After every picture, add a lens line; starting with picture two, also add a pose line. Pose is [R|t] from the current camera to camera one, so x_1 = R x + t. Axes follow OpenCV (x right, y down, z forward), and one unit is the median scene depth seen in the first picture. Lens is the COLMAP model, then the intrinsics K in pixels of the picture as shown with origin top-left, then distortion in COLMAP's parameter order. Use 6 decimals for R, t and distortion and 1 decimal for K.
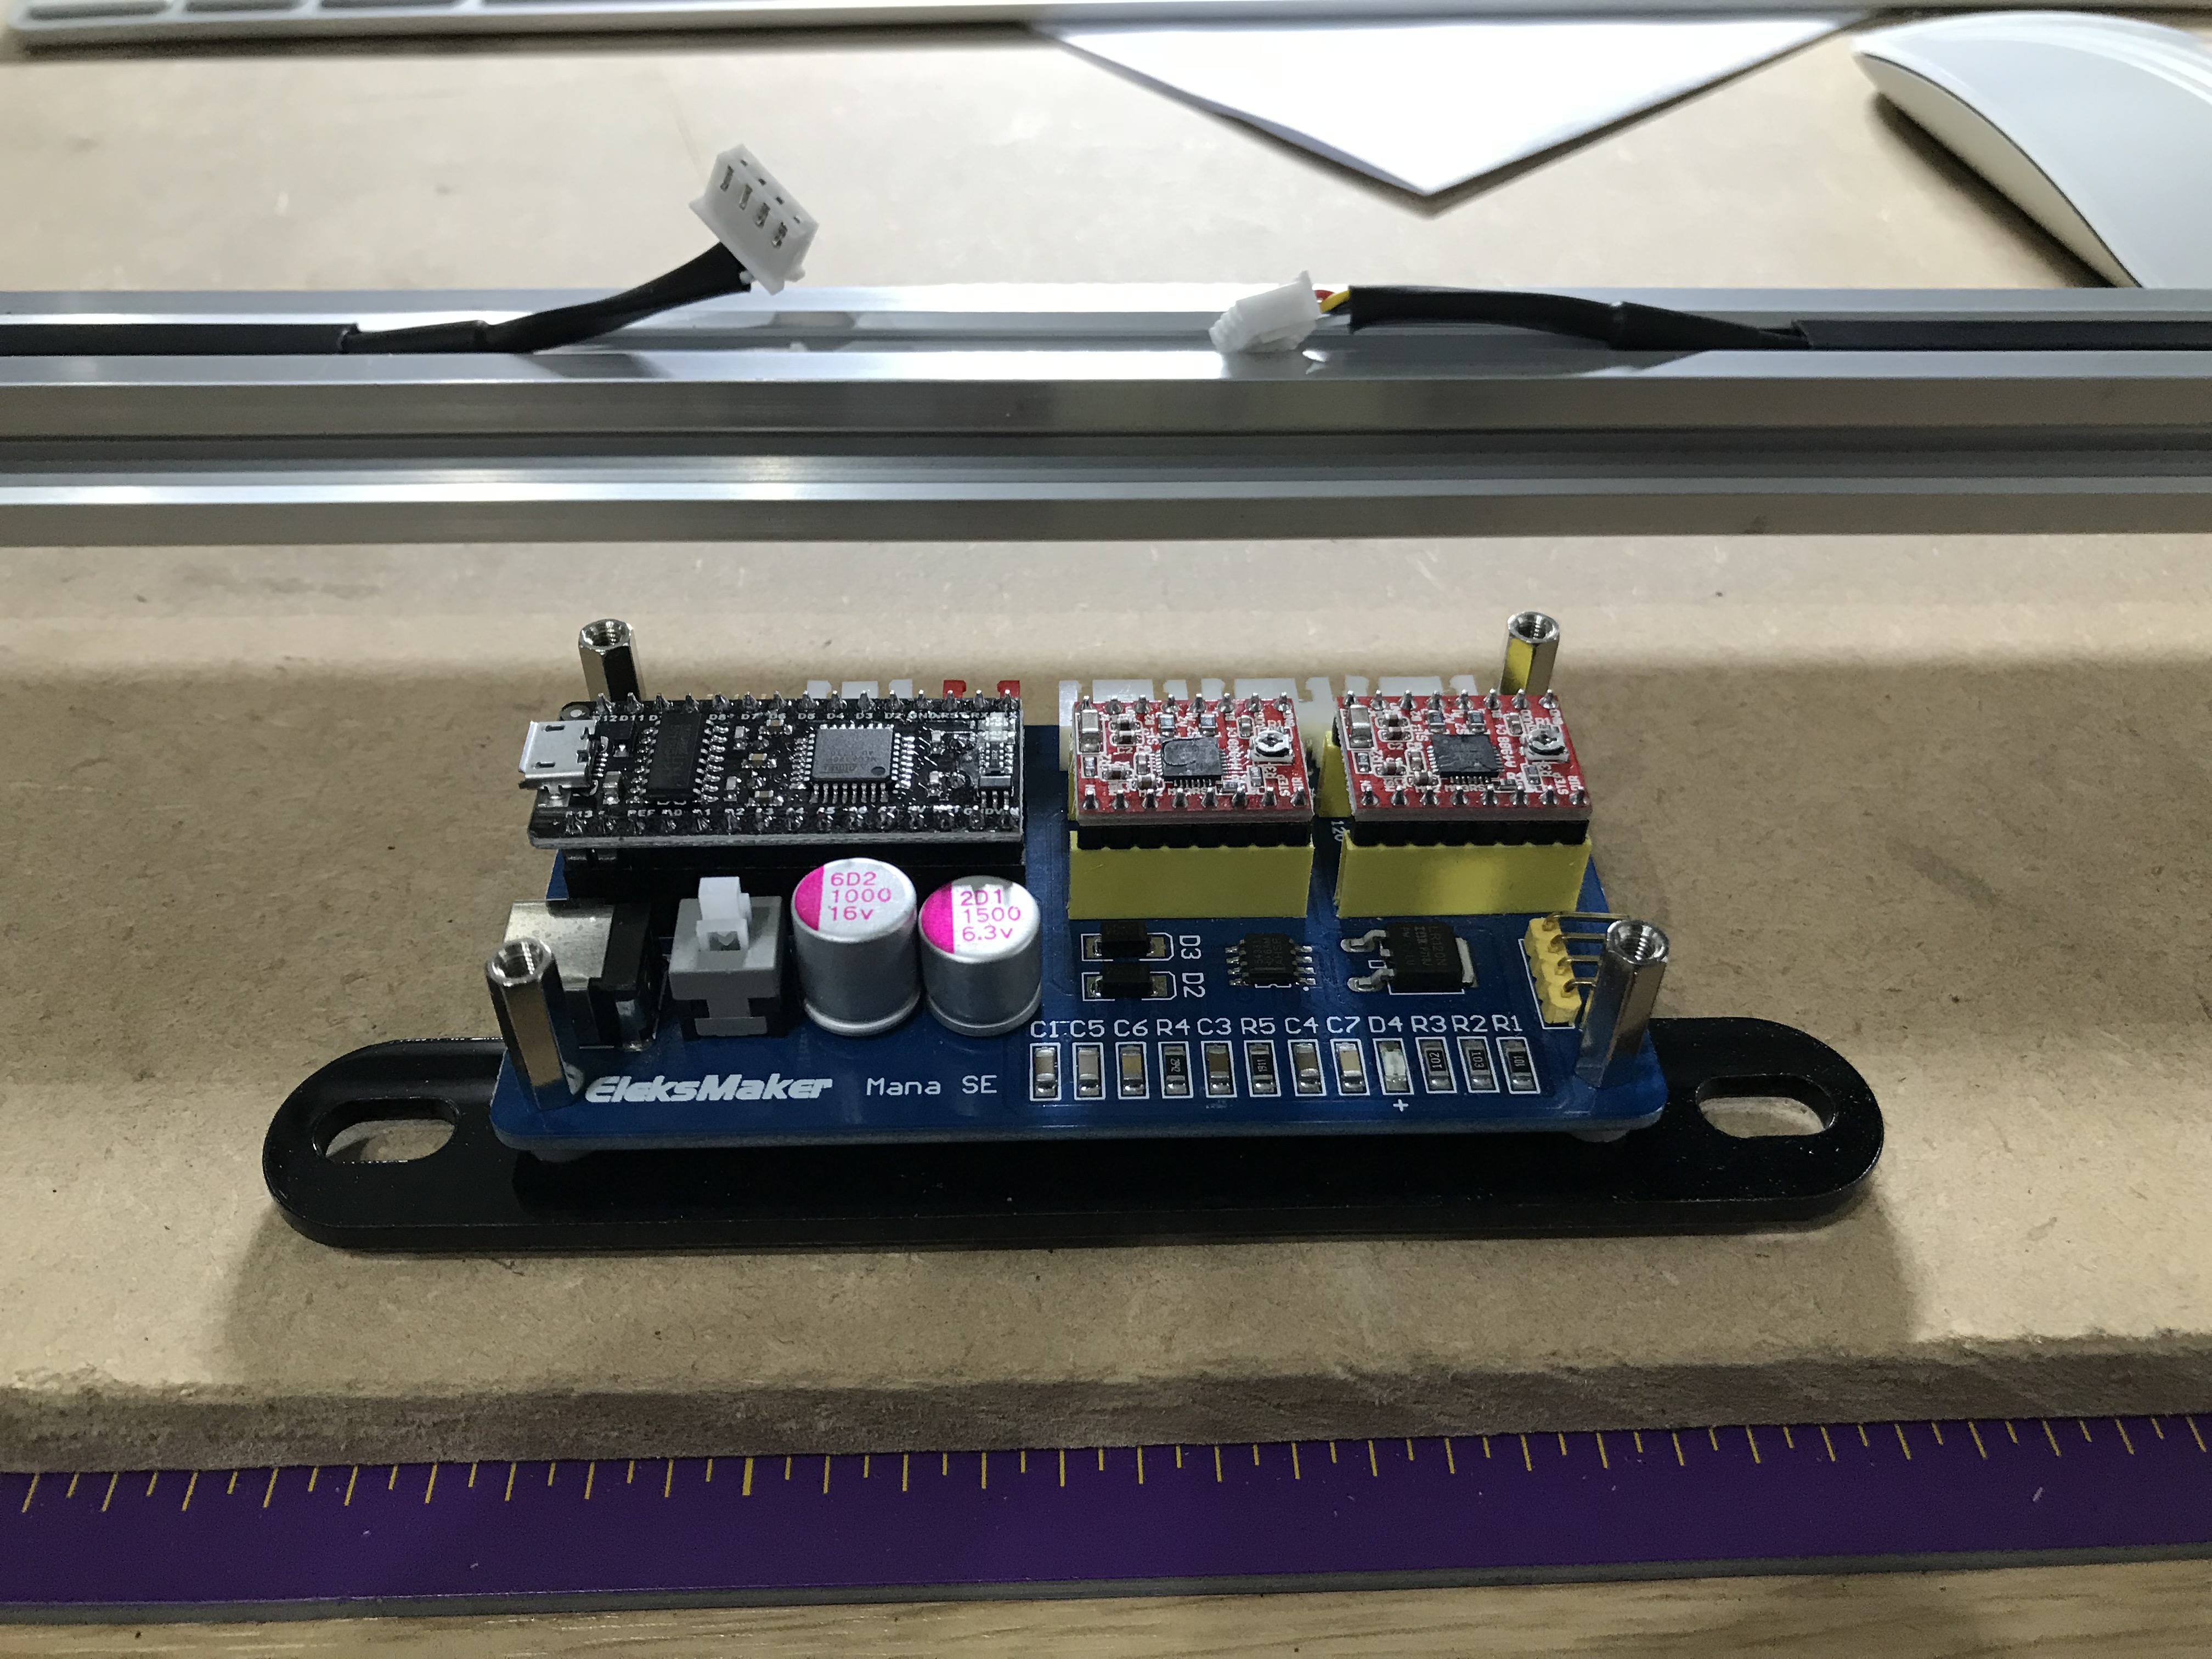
lens RADIAL K [[1929.1, 0, 1122.6], [0, 1929.1, 844.4], [0, 0, 1]] dist [-0.038788, 0.040479]
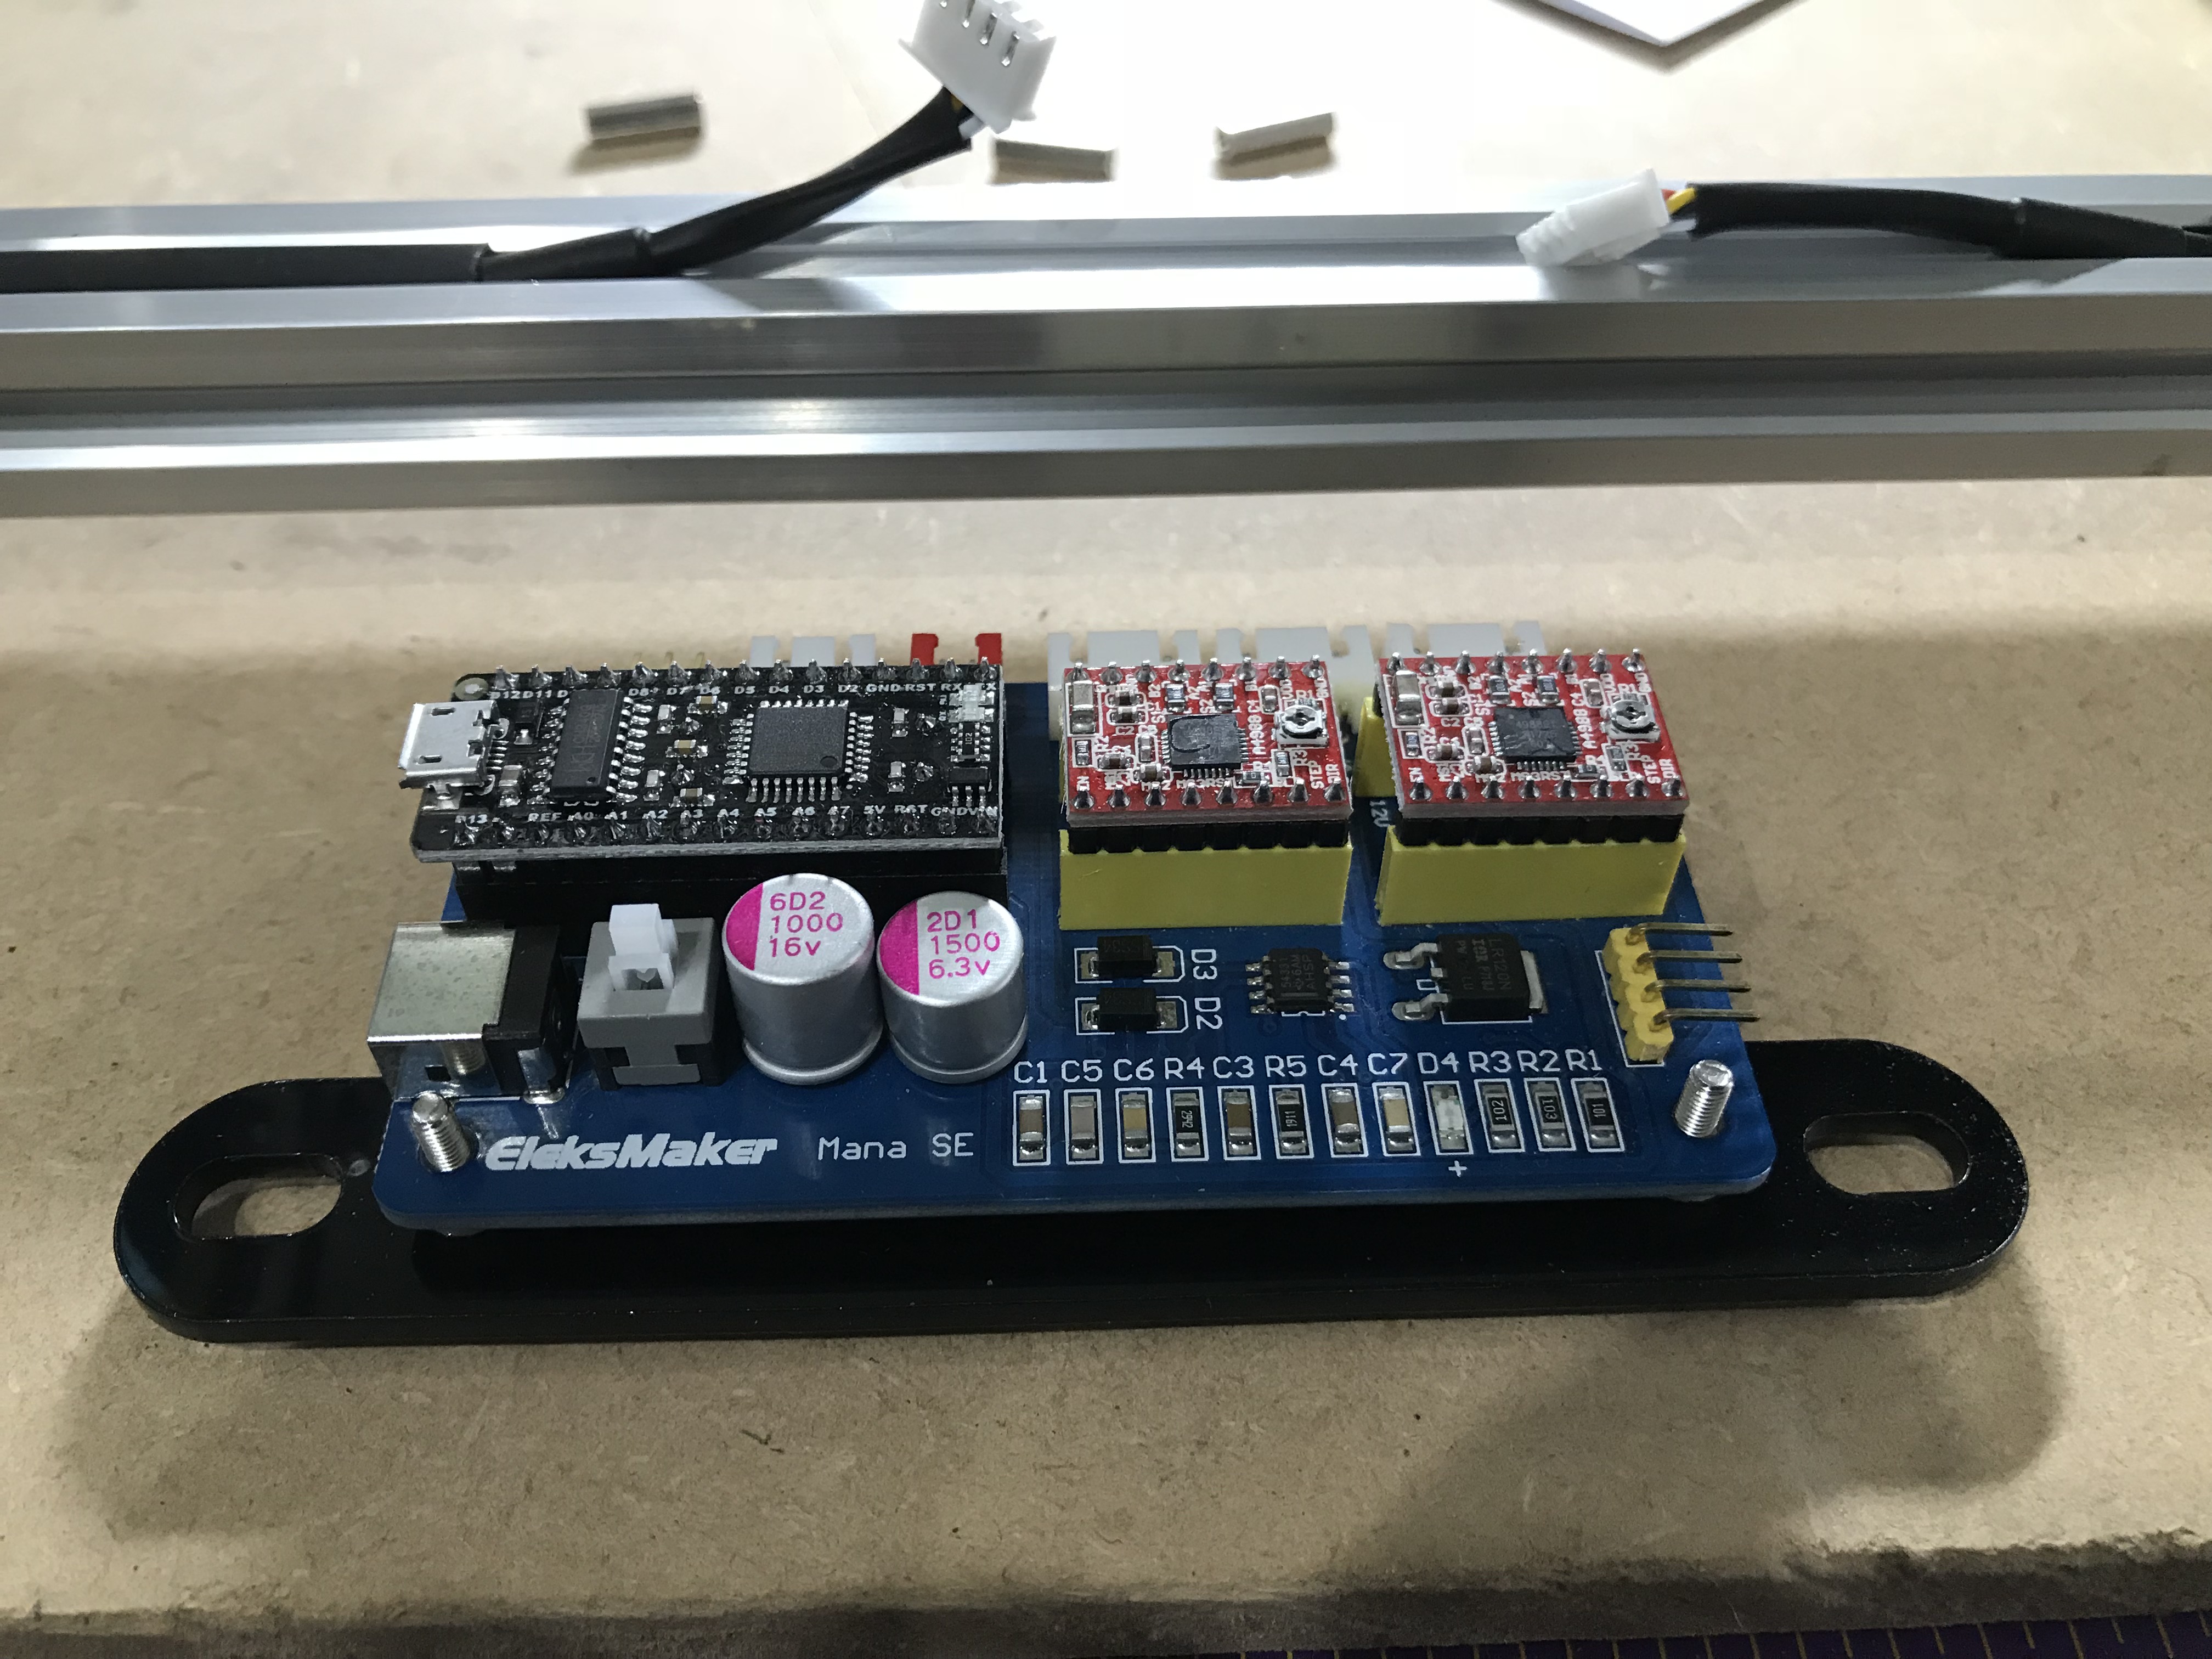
lens RADIAL K [[1929.1, 0, 1093.4], [0, 1929.1, 831.8], [0, 0, 1]] dist [-0.038788, 0.040479]
pose [[0.999789, -0.007014, -0.019324, -0.126396], [0.008562, 0.996656, 0.081261, -0.084088], [0.018689, -0.081409, 0.996506, 0.158274]]
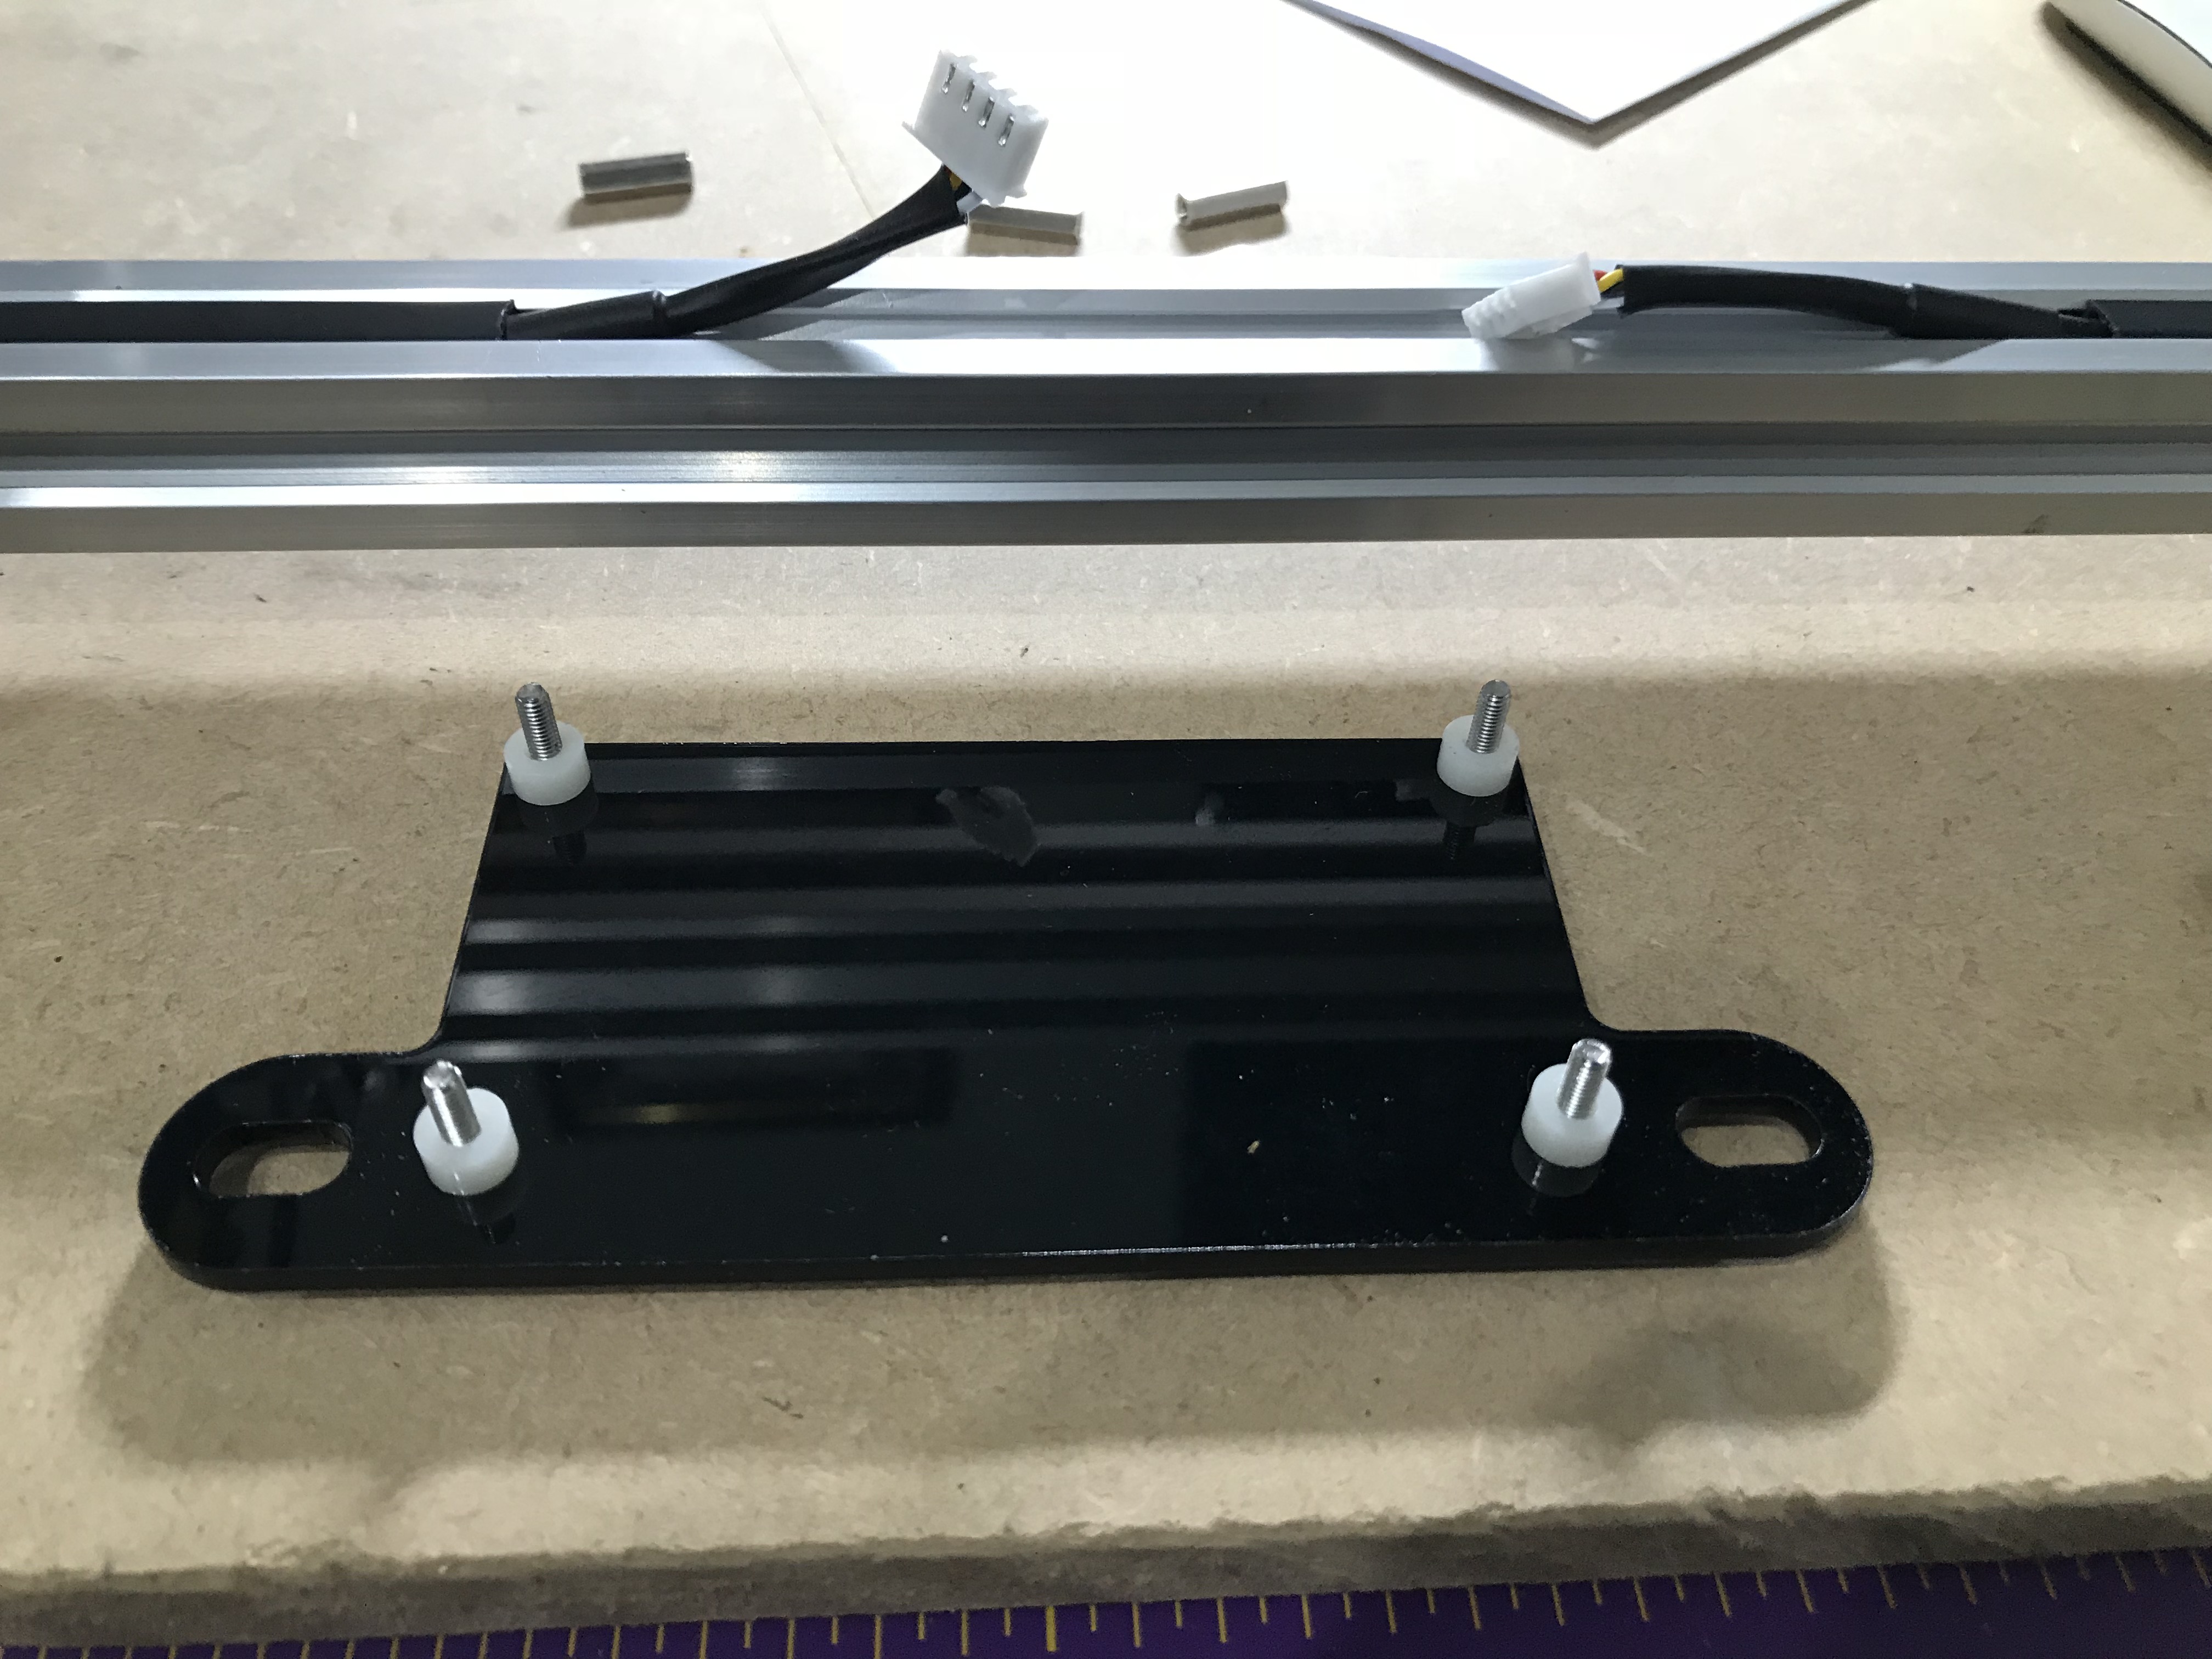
lens RADIAL K [[1929.1, 0, 1105.5], [0, 1929.1, 814.4], [0, 0, 1]] dist [-0.038788, 0.040479]
pose [[0.999727, -0.002815, 0.023188, -0.148744], [0.001460, 0.998301, 0.058246, -0.086793], [-0.023312, -0.058196, 0.998033, 0.088719]]
